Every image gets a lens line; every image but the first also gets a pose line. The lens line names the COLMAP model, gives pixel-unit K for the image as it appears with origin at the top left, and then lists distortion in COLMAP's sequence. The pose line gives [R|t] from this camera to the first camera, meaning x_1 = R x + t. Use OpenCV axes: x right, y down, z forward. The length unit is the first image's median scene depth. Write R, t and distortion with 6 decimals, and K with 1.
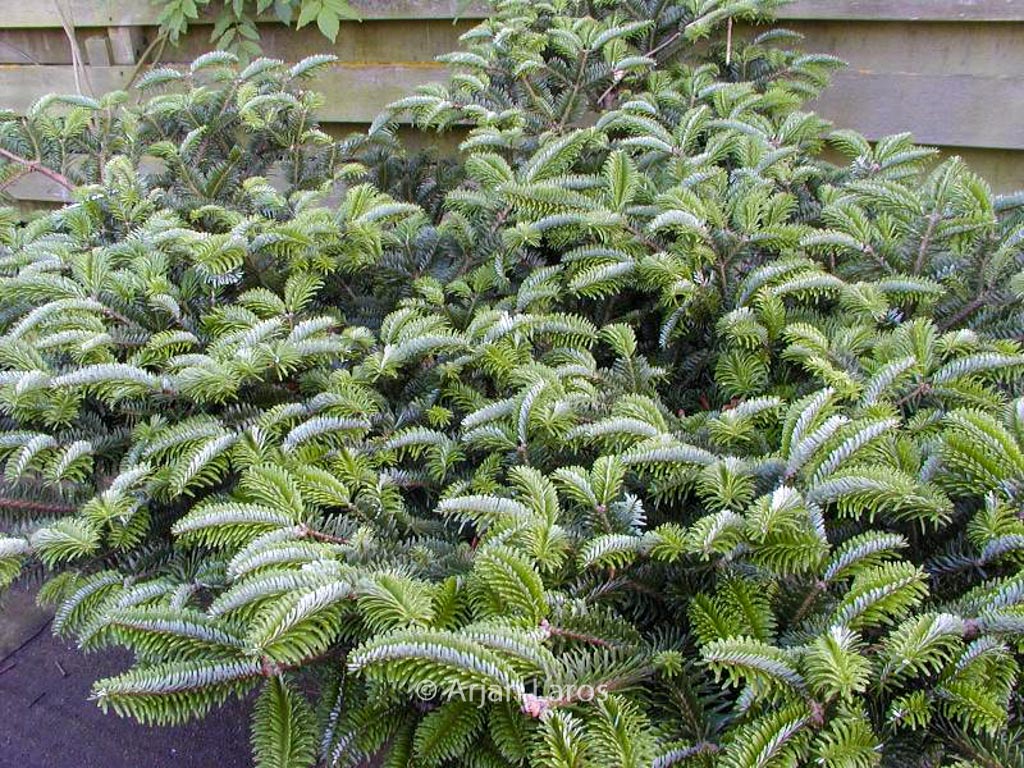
lens RADIAL K [[1210.6, 0, 512.0], [0, 1210.6, 384.0], [0, 0, 1]] dist [-0.233667, 0.357721]
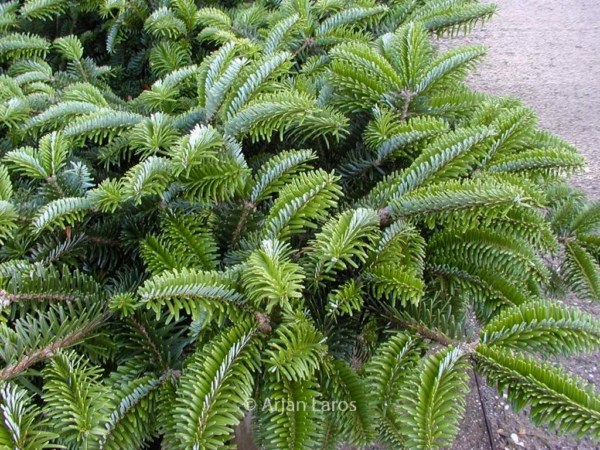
lens RADIAL K [[709.3, 0, 300.0], [0, 709.3, 225.0], [0, 0, 1]] dist [-0.233667, 0.357721]
pose [[0.937382, -0.209842, 0.277997, 0.114624], [0.162071, 0.969256, 0.185139, 0.070322], [-0.308300, -0.128491, 0.942572, 0.349477]]
